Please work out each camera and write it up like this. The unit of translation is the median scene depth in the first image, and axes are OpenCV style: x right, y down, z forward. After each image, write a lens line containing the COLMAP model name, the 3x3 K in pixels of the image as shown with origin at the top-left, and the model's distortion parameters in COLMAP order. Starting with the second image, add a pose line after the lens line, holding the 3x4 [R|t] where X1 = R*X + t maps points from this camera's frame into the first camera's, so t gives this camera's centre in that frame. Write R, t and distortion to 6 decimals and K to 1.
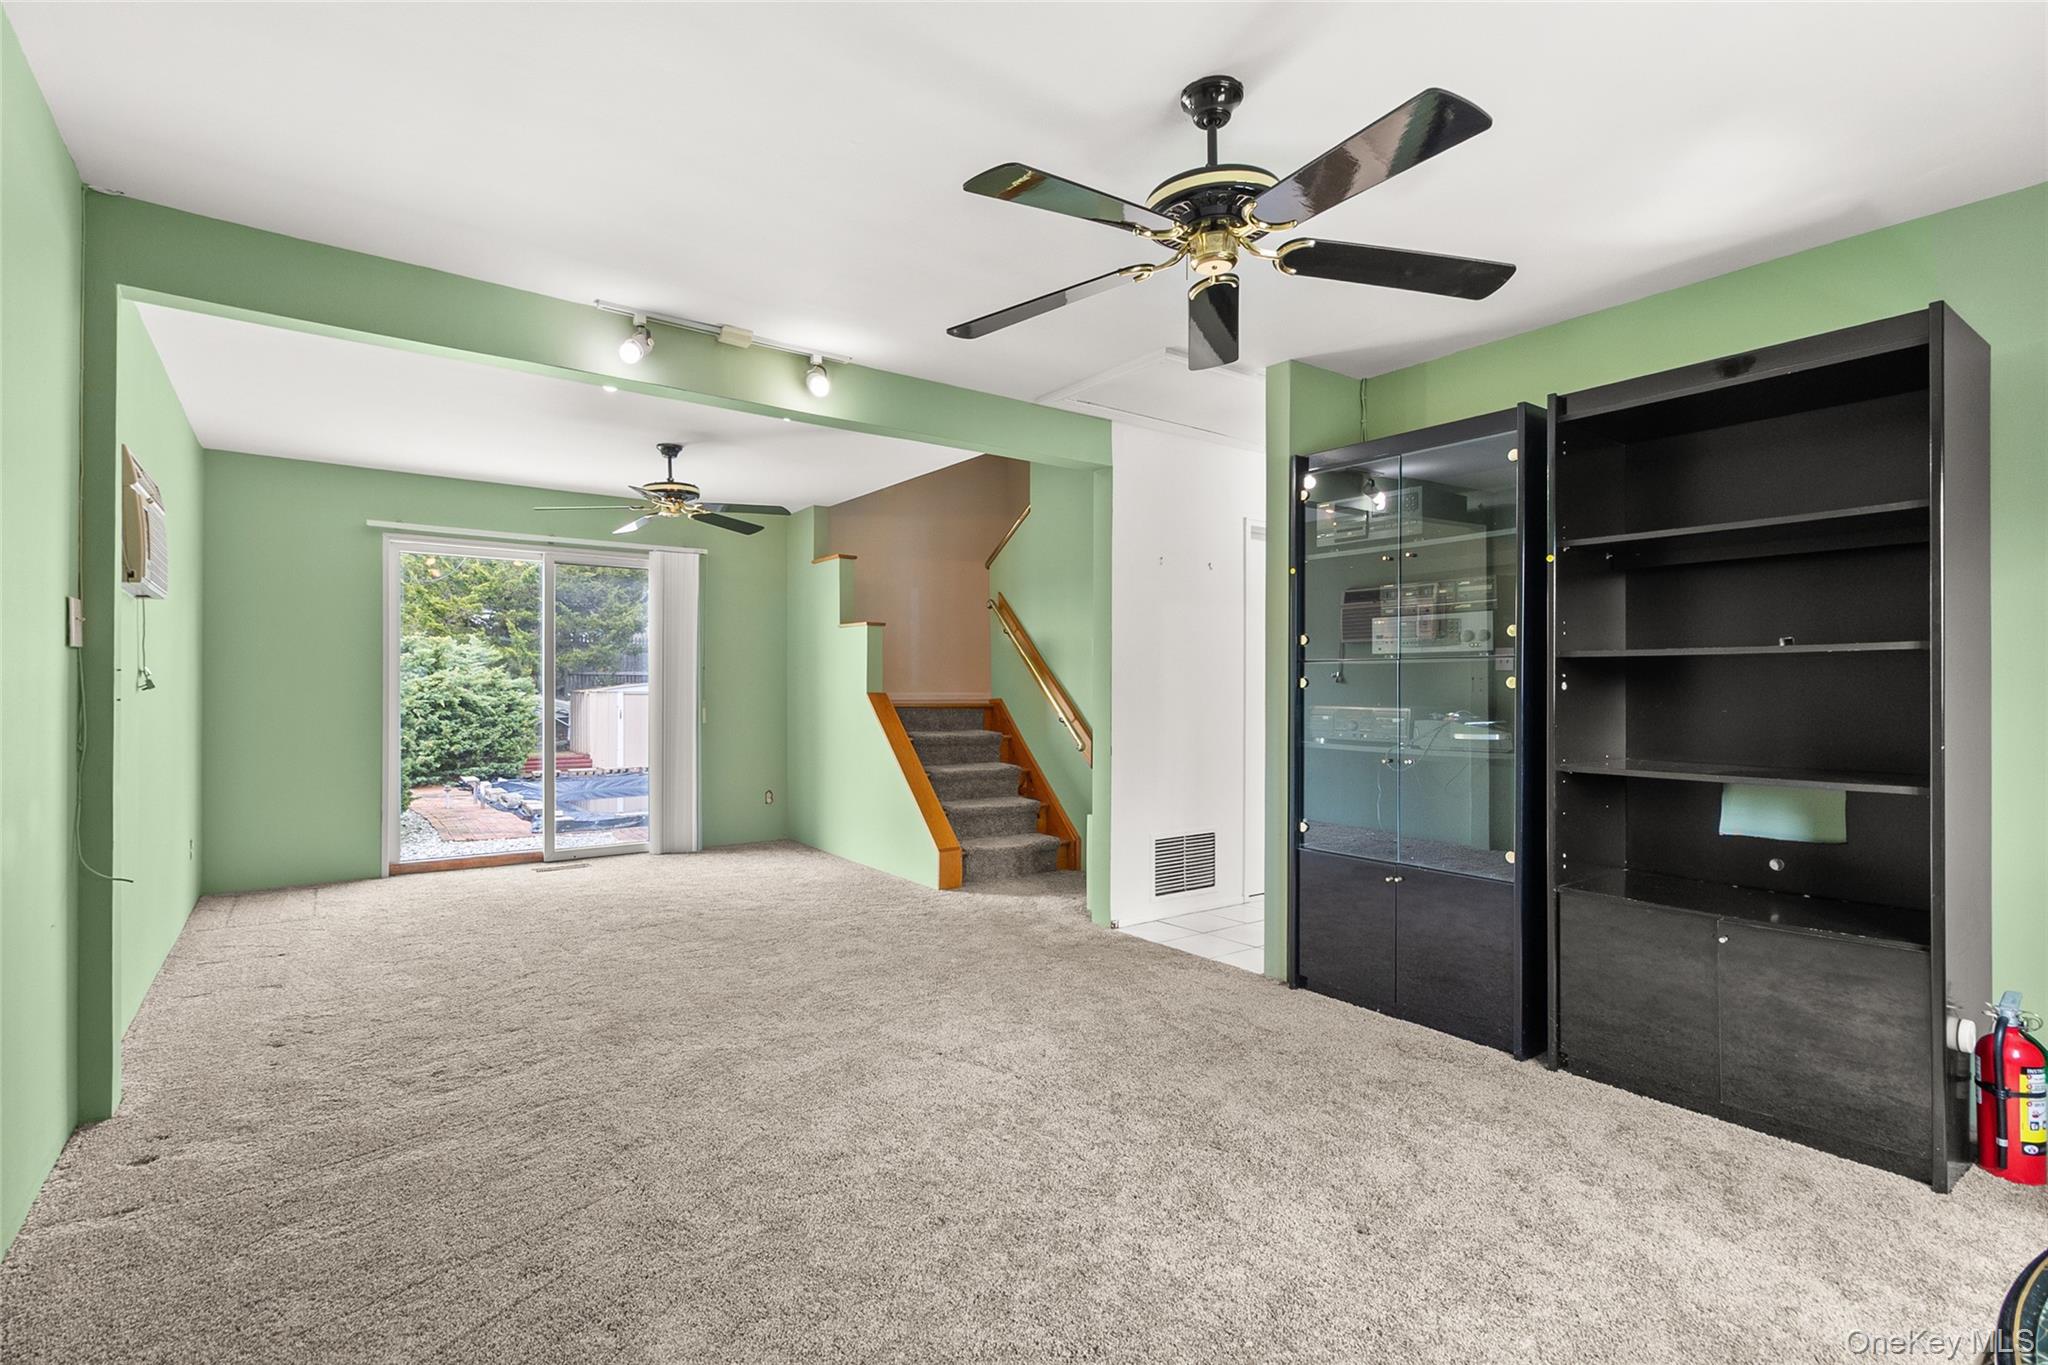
lens RADIAL K [[951.9, 0, 1017.1], [0, 951.9, 689.7], [0, 0, 1]] dist [0.005022, 0.000514]
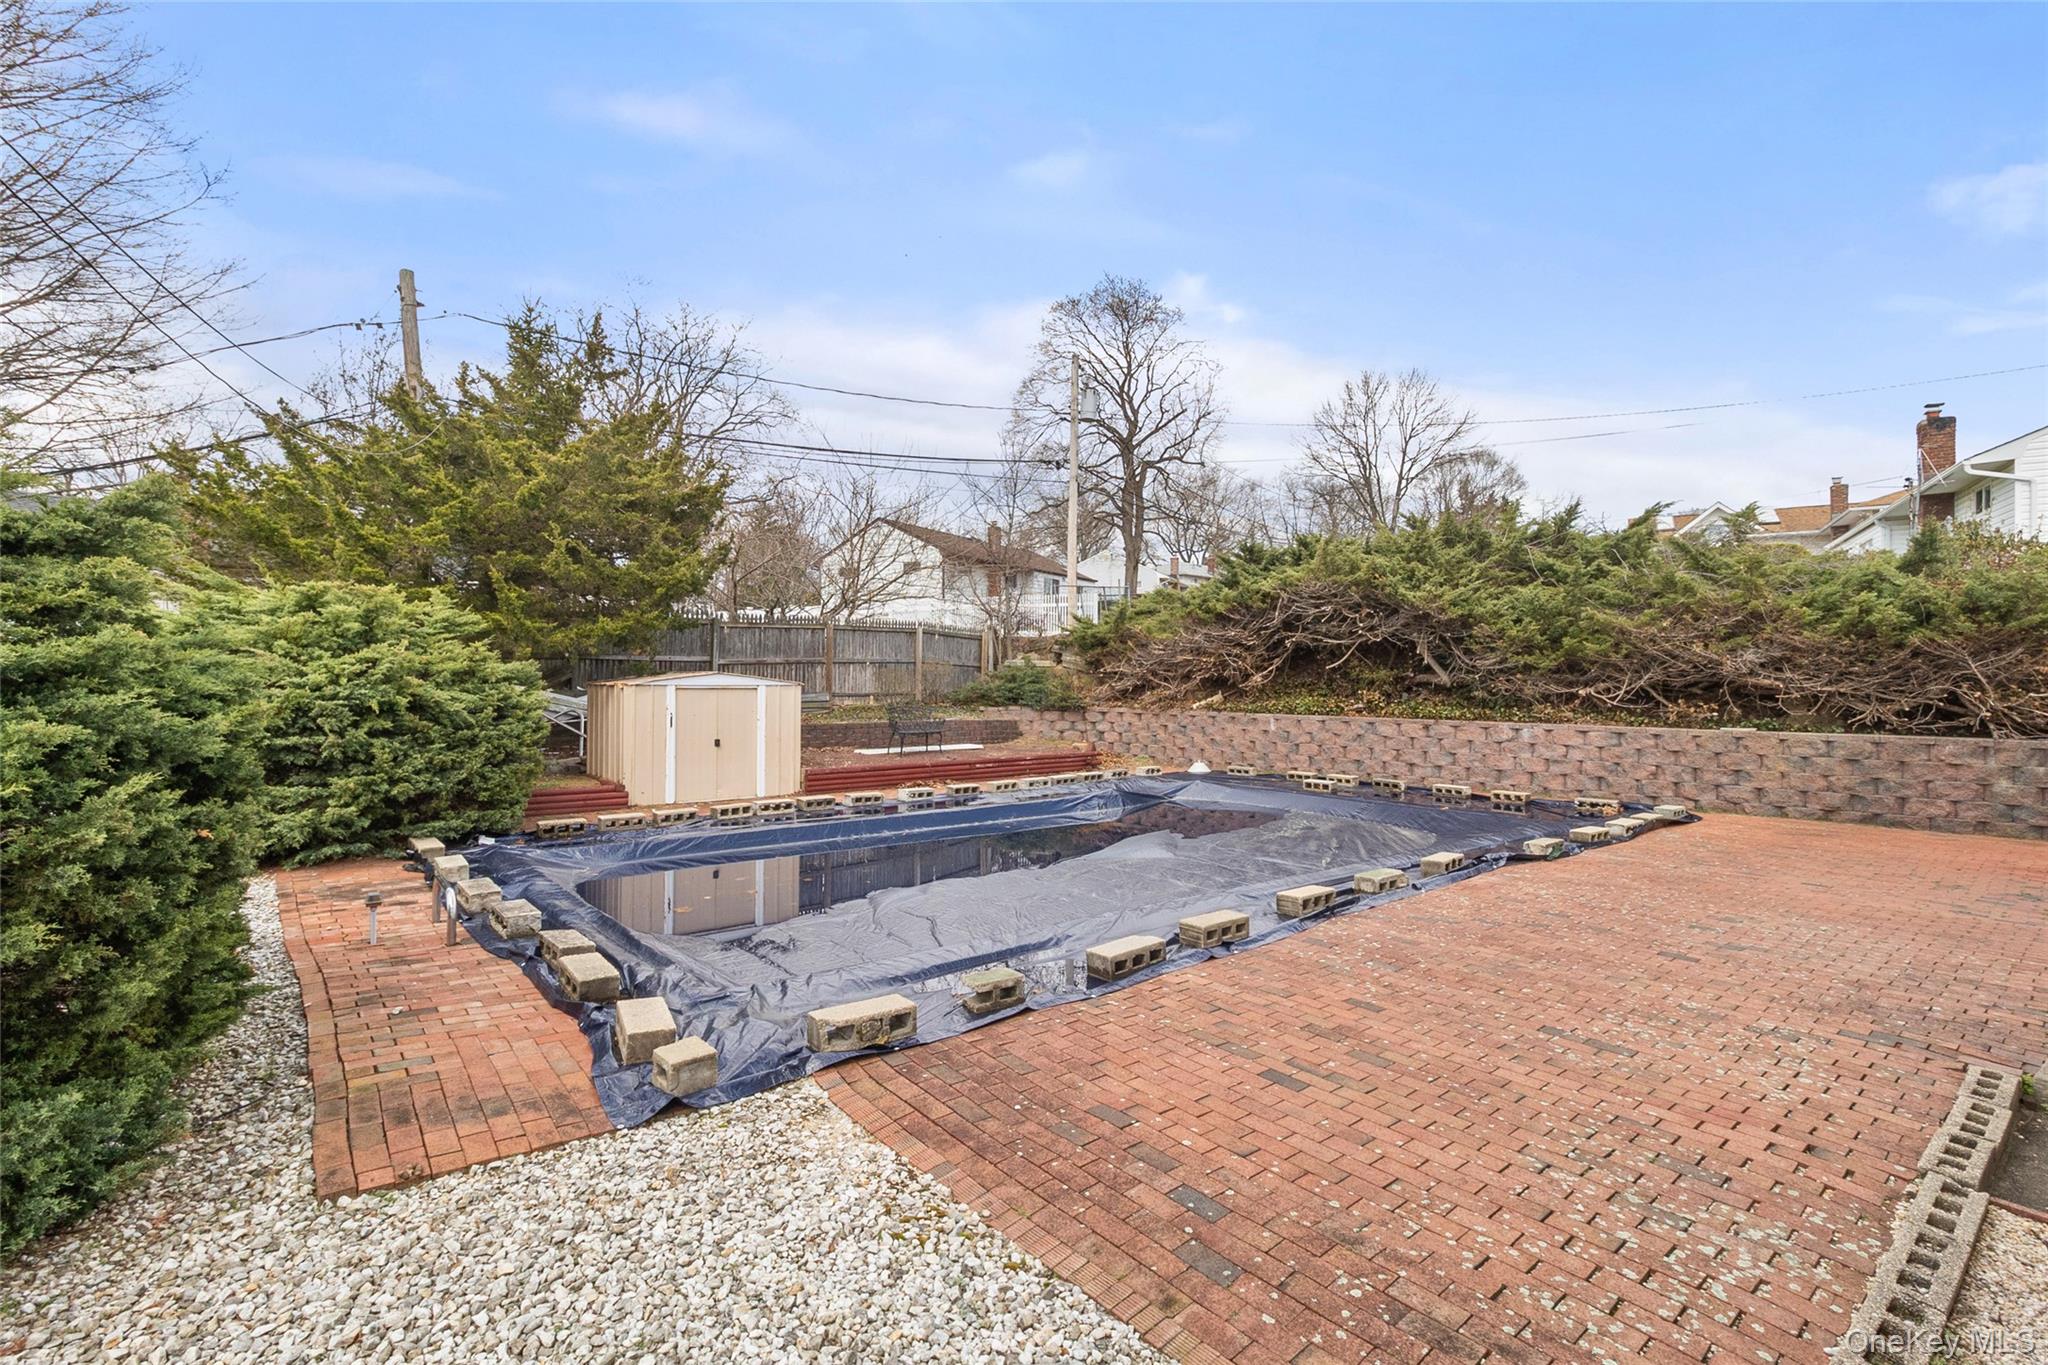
lens RADIAL K [[951.9, 0, 1029.9], [0, 951.9, 674.6], [0, 0, 1]] dist [0.005022, 0.000514]
pose [[0.999249, 0.002083, 0.038695, -0.243826], [-0.001729, 0.999956, -0.009178, 0.000712], [-0.038712, 0.009104, 0.999209, 0.428182]]
